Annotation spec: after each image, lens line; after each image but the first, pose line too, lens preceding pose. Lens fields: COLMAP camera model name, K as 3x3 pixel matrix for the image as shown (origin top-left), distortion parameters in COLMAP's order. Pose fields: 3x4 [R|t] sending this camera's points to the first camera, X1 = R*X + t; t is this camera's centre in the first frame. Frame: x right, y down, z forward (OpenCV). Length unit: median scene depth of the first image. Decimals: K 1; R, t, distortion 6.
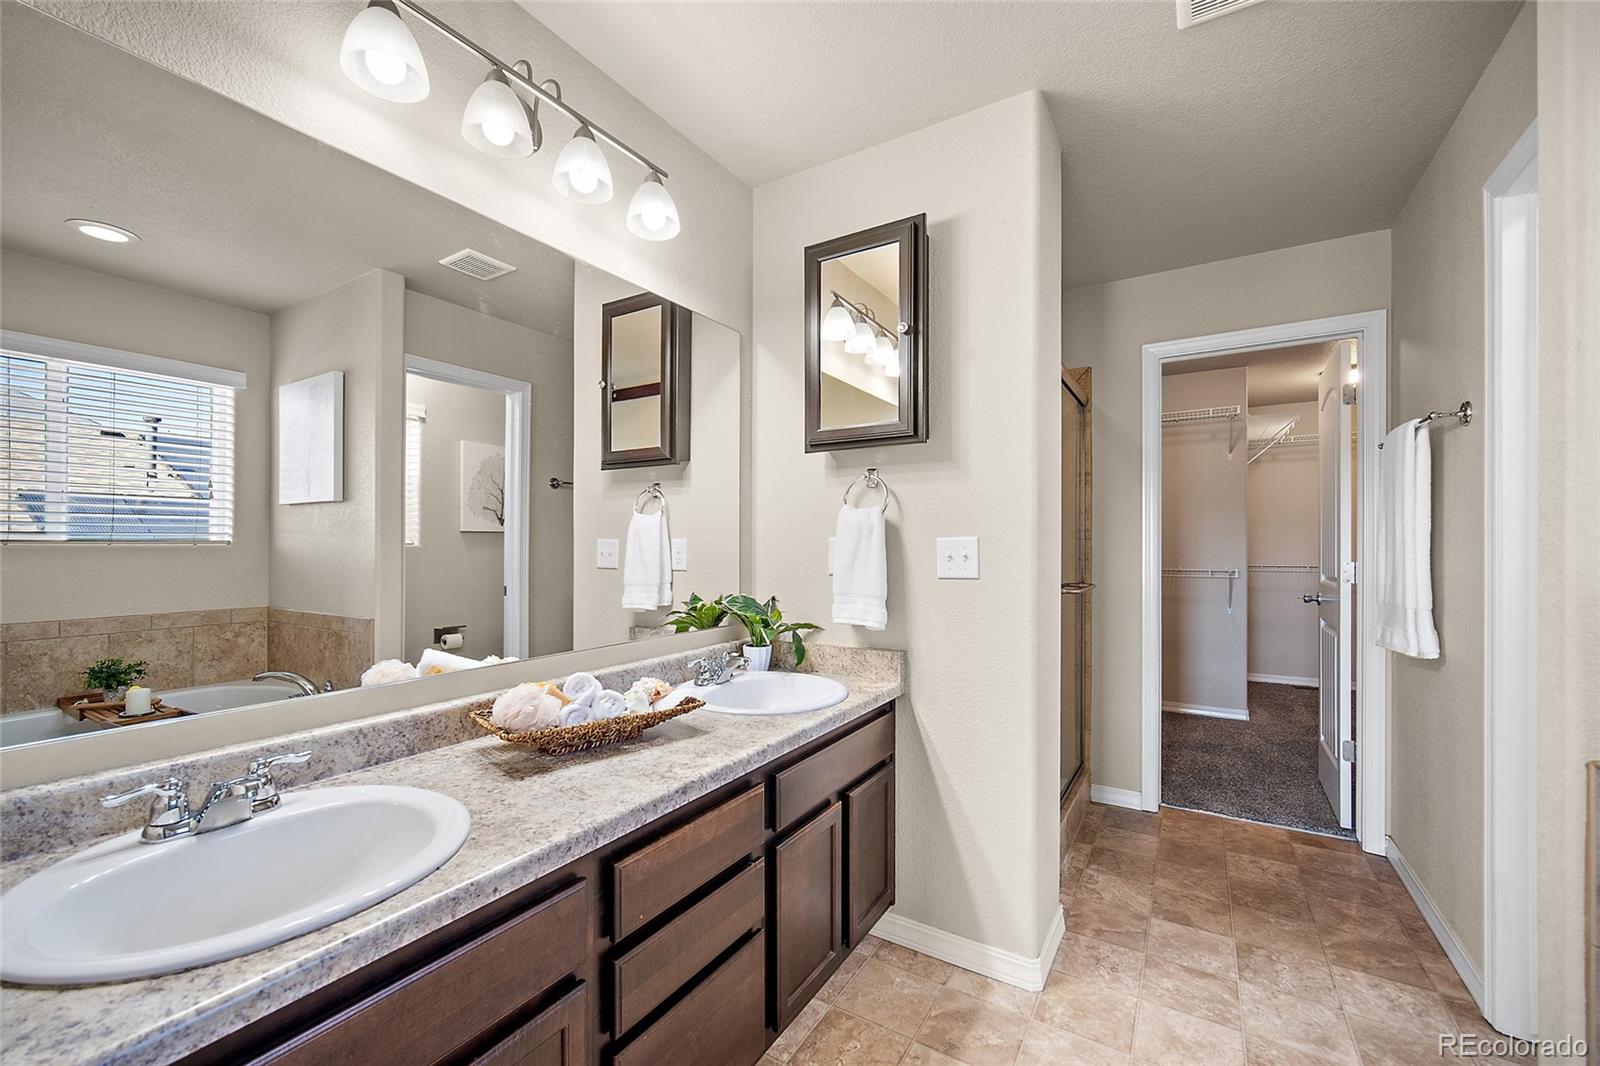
lens RADIAL K [[631.9, 0, 802.3], [0, 631.9, 546.8], [0, 0, 1]] dist [-0.009516, 0.000698]
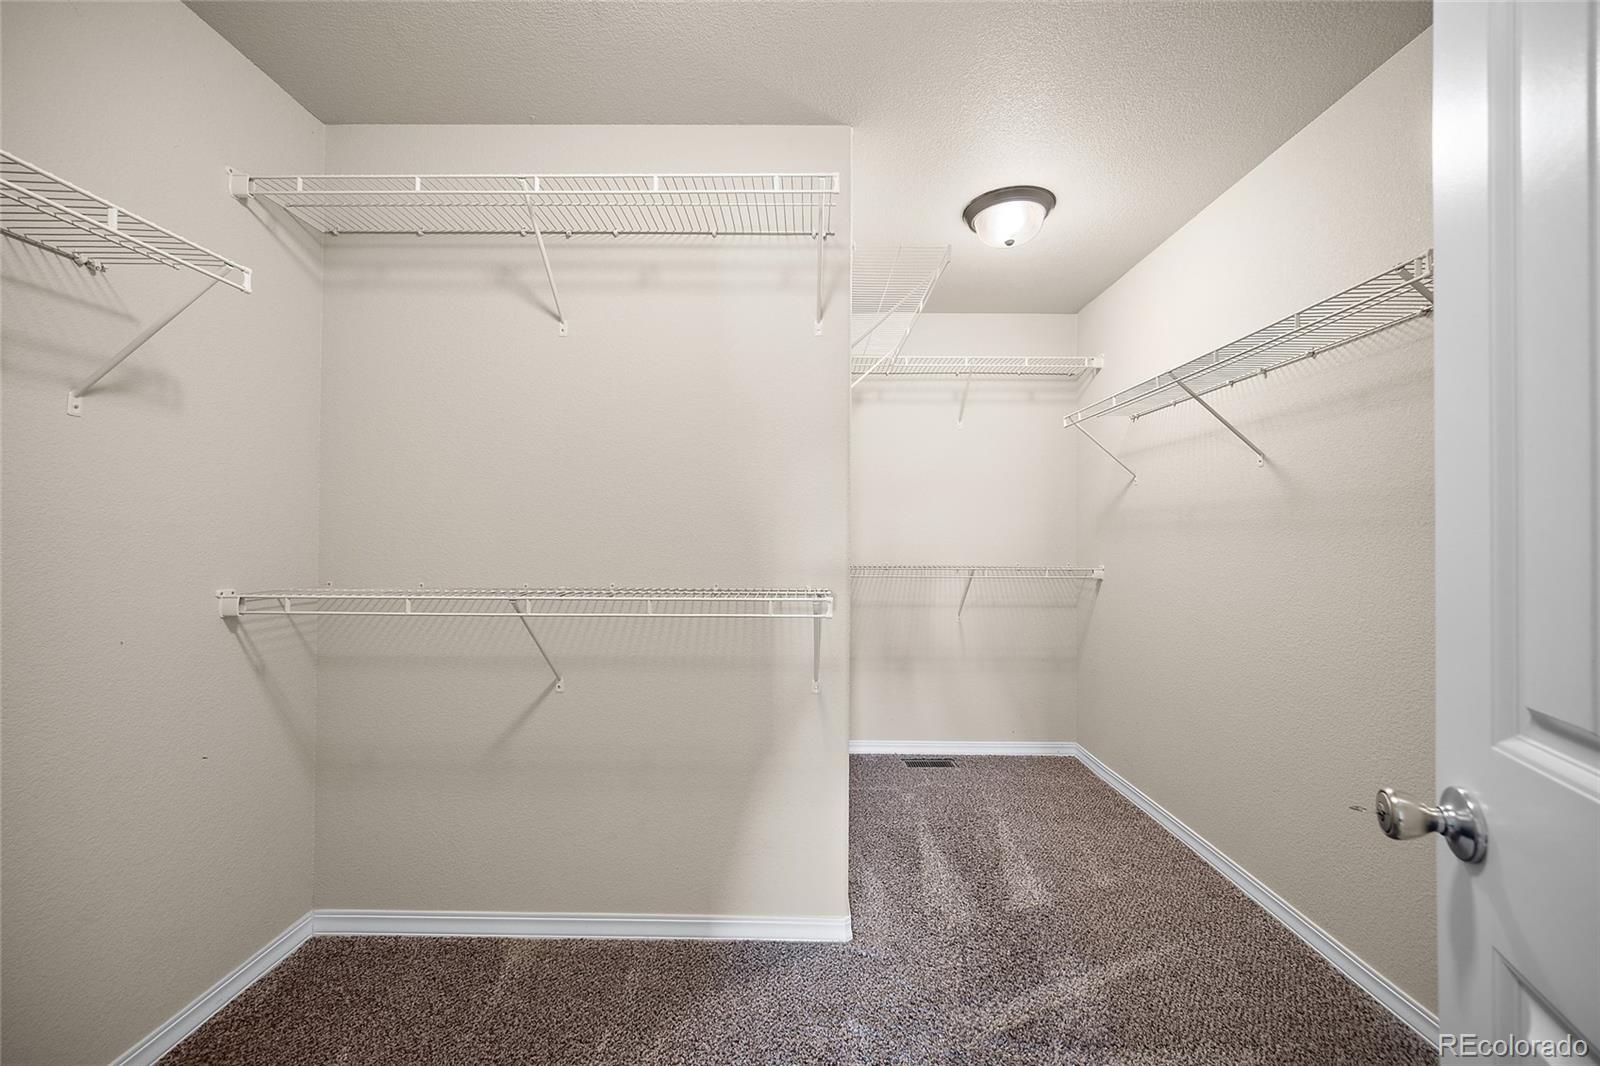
lens RADIAL K [[631.9, 0, 801.1], [0, 631.9, 535.9], [0, 0, 1]] dist [-0.009516, 0.000698]
pose [[0.858564, 0.005371, 0.512679, 1.163462], [-0.003140, 0.999981, -0.005218, 0.010319], [-0.512697, 0.002870, 0.858565, 1.645155]]
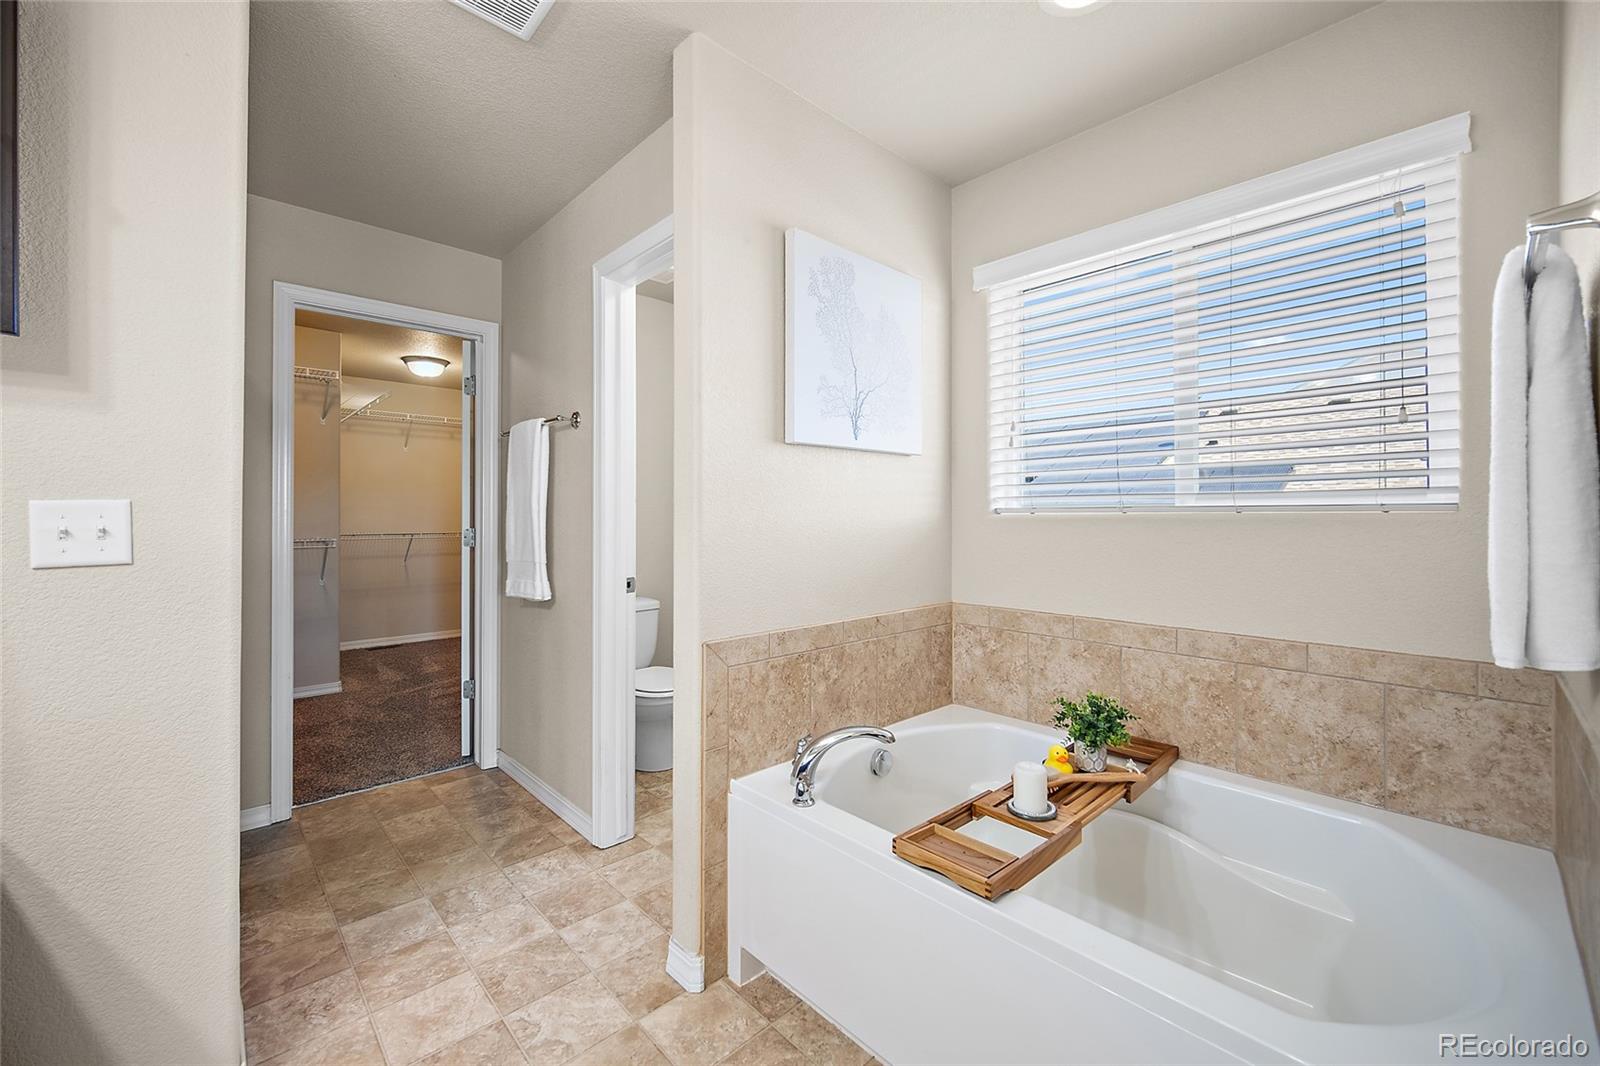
lens RADIAL K [[631.9, 0, 790.9], [0, 631.9, 513.2], [0, 0, 1]] dist [-0.009516, 0.000698]
pose [[0.265475, 0.003533, 0.964111, -0.147189], [0.000205, 0.999993, -0.003721, -0.000344], [-0.964118, 0.001185, 0.265473, 0.145096]]
